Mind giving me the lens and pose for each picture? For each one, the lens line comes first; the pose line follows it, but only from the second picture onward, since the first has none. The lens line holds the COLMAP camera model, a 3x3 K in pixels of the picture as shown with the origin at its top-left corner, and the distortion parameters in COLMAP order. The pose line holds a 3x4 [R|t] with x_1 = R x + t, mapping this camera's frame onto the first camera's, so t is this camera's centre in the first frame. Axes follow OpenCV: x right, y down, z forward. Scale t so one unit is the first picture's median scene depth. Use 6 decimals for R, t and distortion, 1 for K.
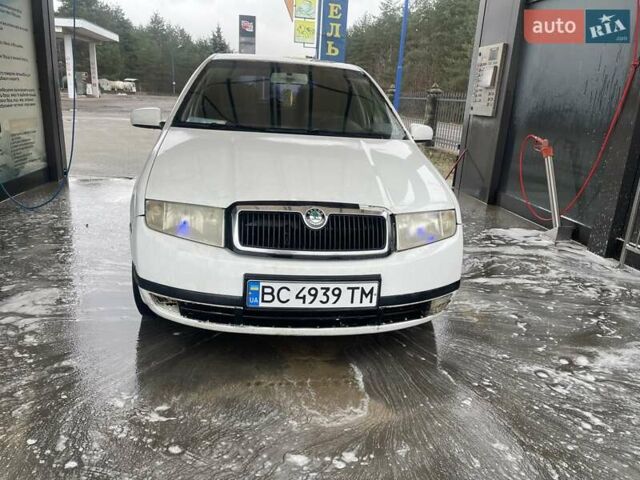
lens RADIAL K [[479.0, 0, 320.0], [0, 479.0, 240.0], [0, 0, 1]] dist [0.080796, -0.104792]
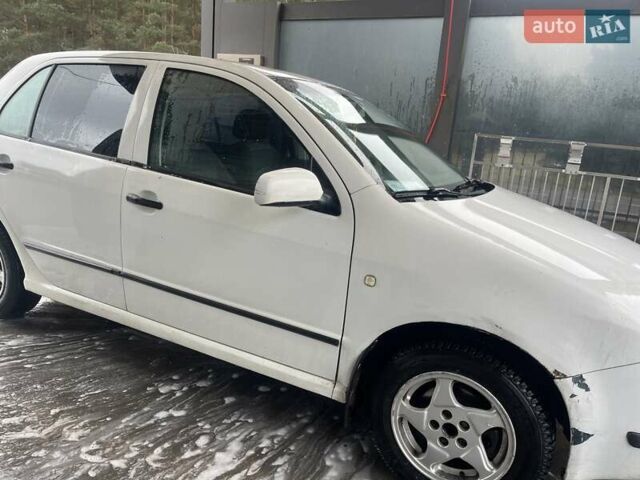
lens RADIAL K [[479.0, 0, 320.0], [0, 479.0, 240.0], [0, 0, 1]] dist [0.080796, -0.104792]
pose [[0.576143, -0.203526, 0.791604, -1.164744], [0.183774, 0.975960, 0.117171, -0.379245], [-0.796421, 0.077969, 0.599695, 0.985501]]
